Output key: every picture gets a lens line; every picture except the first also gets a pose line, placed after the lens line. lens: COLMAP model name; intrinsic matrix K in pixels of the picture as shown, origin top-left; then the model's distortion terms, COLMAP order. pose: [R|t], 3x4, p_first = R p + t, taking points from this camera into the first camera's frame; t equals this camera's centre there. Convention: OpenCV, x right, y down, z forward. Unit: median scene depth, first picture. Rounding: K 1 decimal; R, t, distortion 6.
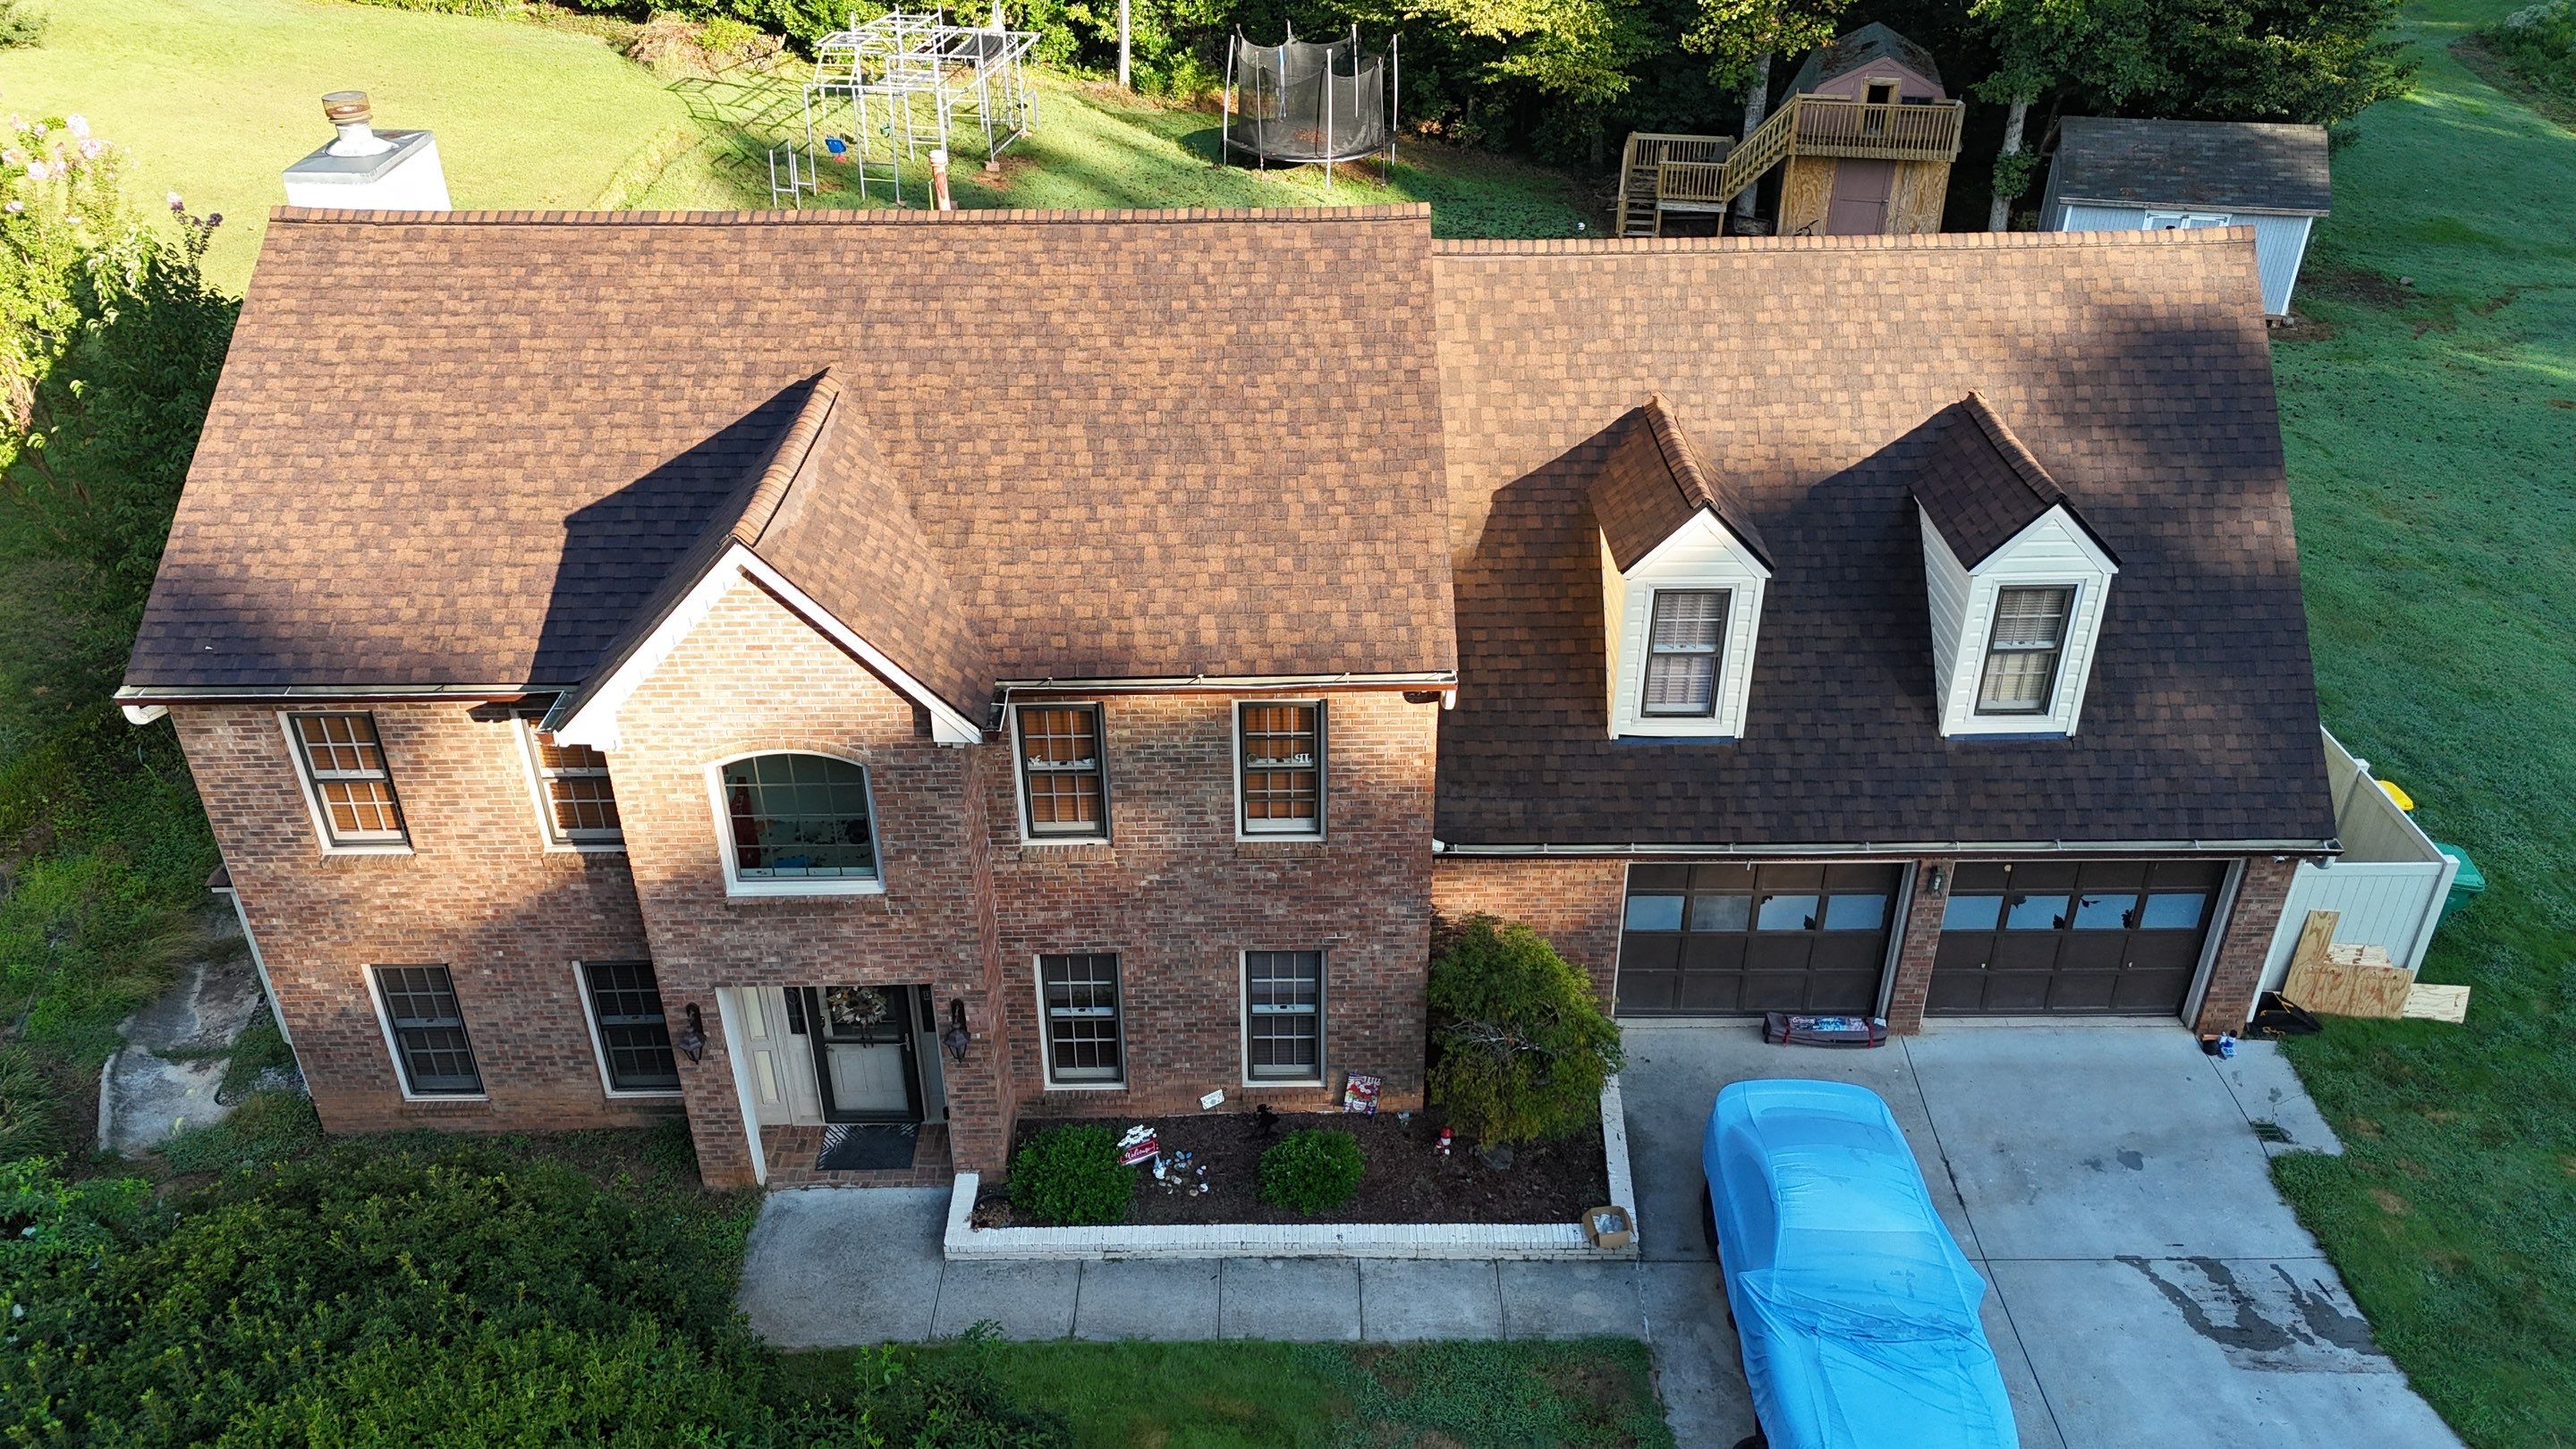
lens RADIAL K [[1835.7, 0, 1289.7], [0, 1835.7, 719.5], [0, 0, 1]] dist [0.065711, -0.055676]
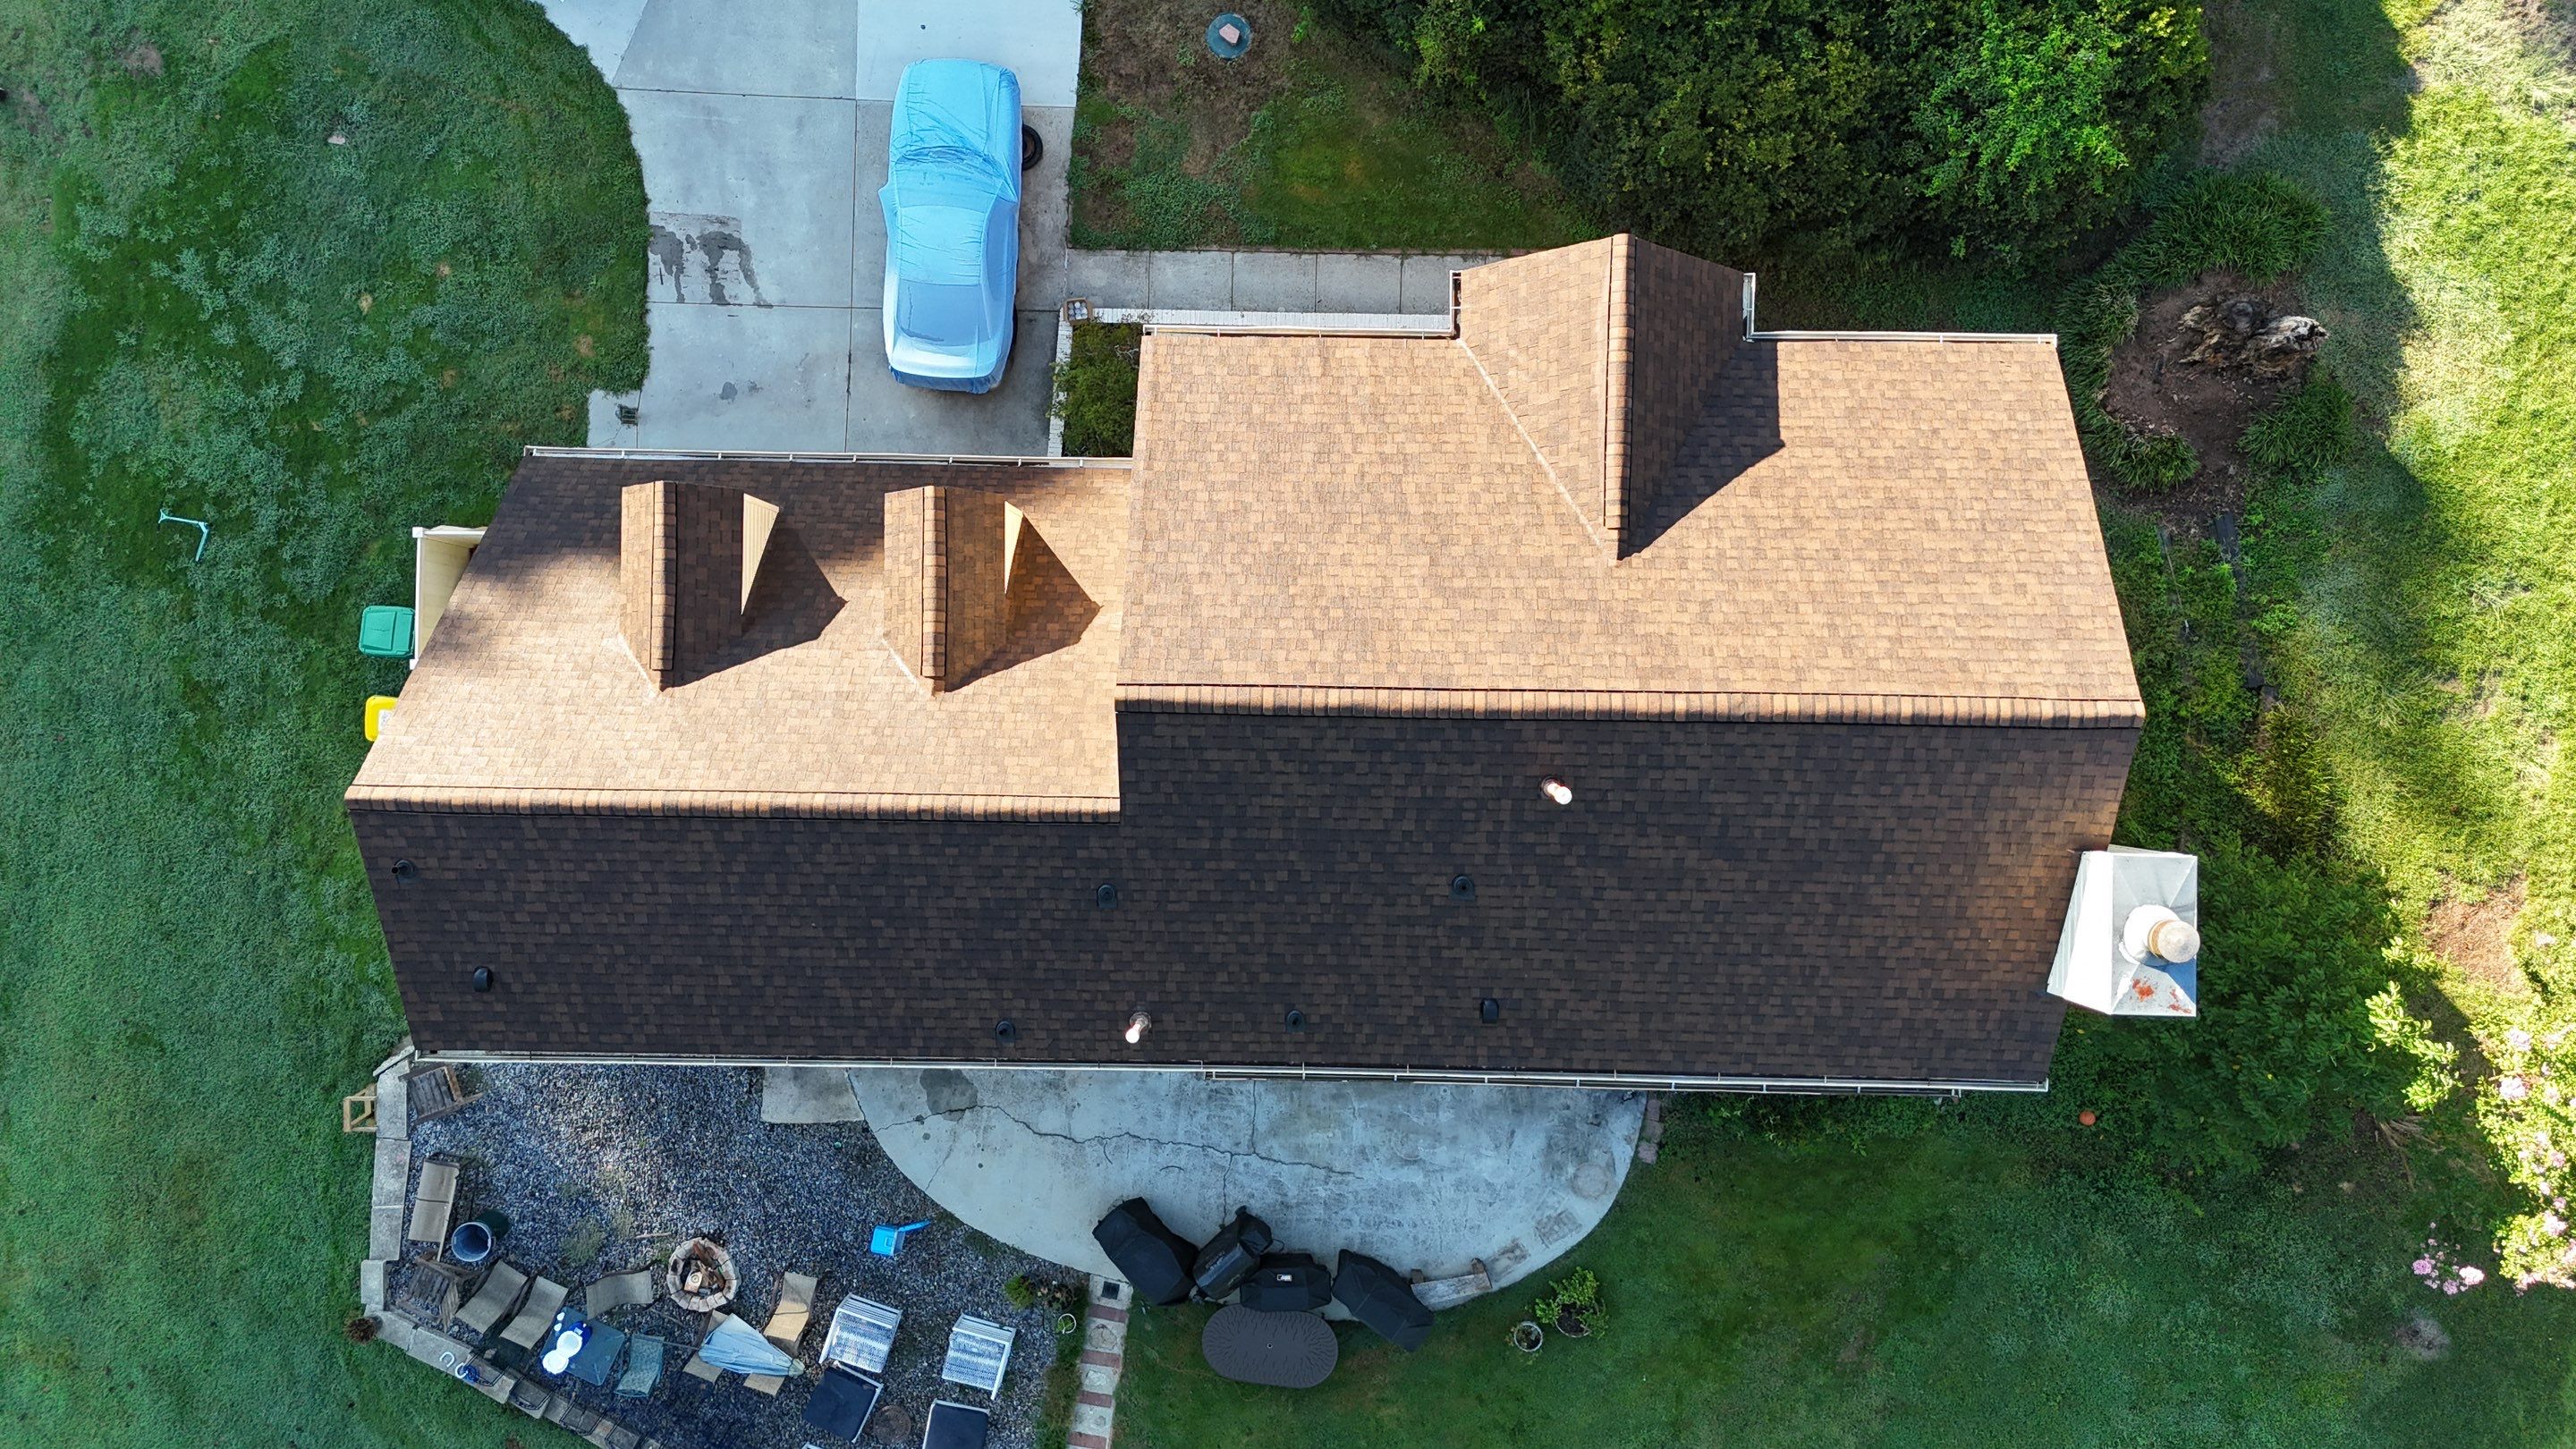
lens RADIAL K [[1835.7, 0, 1289.7], [0, 1835.7, 719.5], [0, 0, 1]] dist [0.065711, -0.055676]
pose [[-0.999501, -0.027780, 0.015002, -0.050038], [0.027418, -0.528164, 0.848699, -1.279471], [-0.015653, 0.848688, 0.528663, 0.432663]]
